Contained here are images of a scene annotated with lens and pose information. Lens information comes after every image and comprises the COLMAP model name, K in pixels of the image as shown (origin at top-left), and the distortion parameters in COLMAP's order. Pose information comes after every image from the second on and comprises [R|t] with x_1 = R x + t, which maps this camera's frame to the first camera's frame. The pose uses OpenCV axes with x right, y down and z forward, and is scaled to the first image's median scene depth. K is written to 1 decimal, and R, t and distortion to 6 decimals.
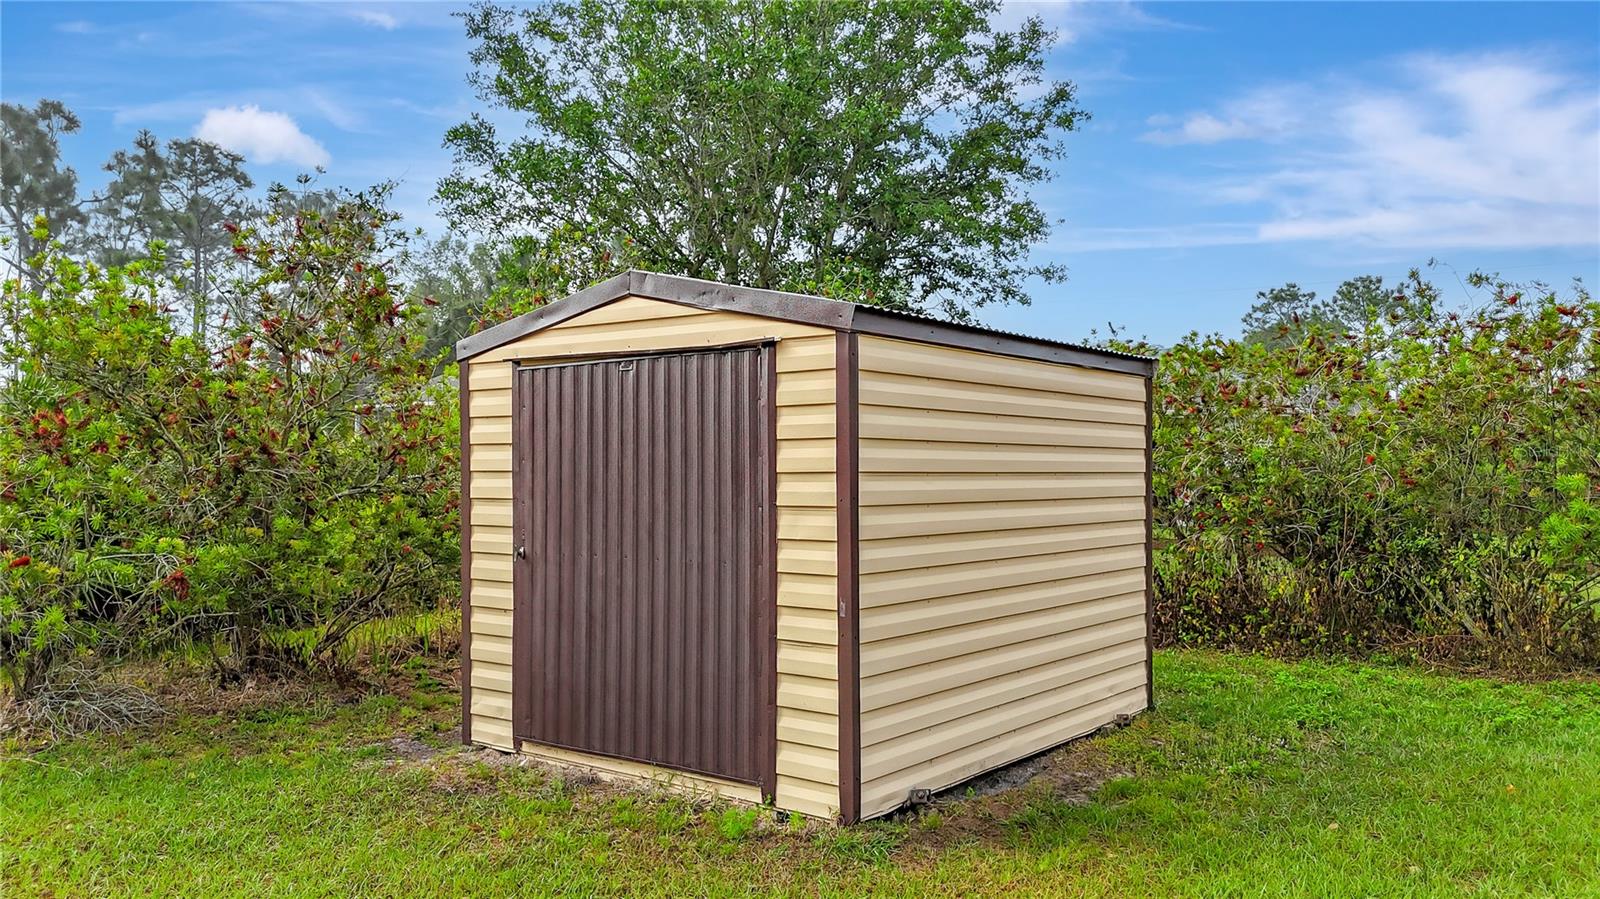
lens RADIAL K [[1171.3, 0, 800.0], [0, 1171.3, 449.5], [0, 0, 1]] dist [0.069230, -0.060712]
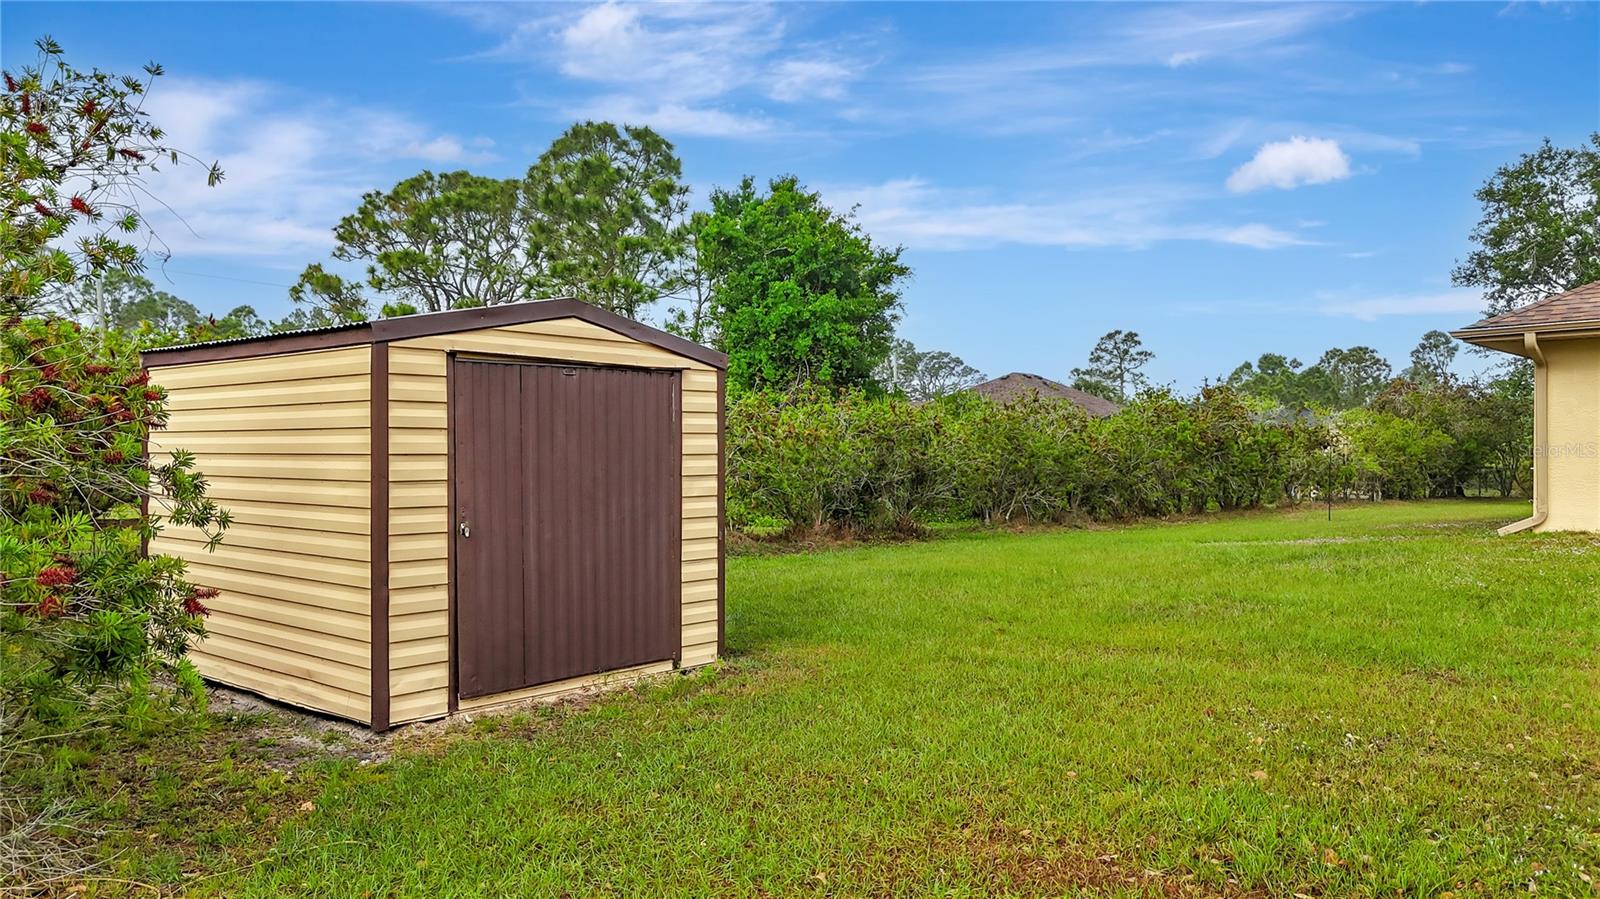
lens RADIAL K [[1171.3, 0, 800.0], [0, 1171.3, 449.5], [0, 0, 1]] dist [0.069230, -0.060712]
pose [[0.090687, 0.010669, 0.995822, -1.495424], [-0.001766, 0.999943, -0.010553, 0.028676], [-0.995878, -0.000801, 0.090700, 0.674437]]
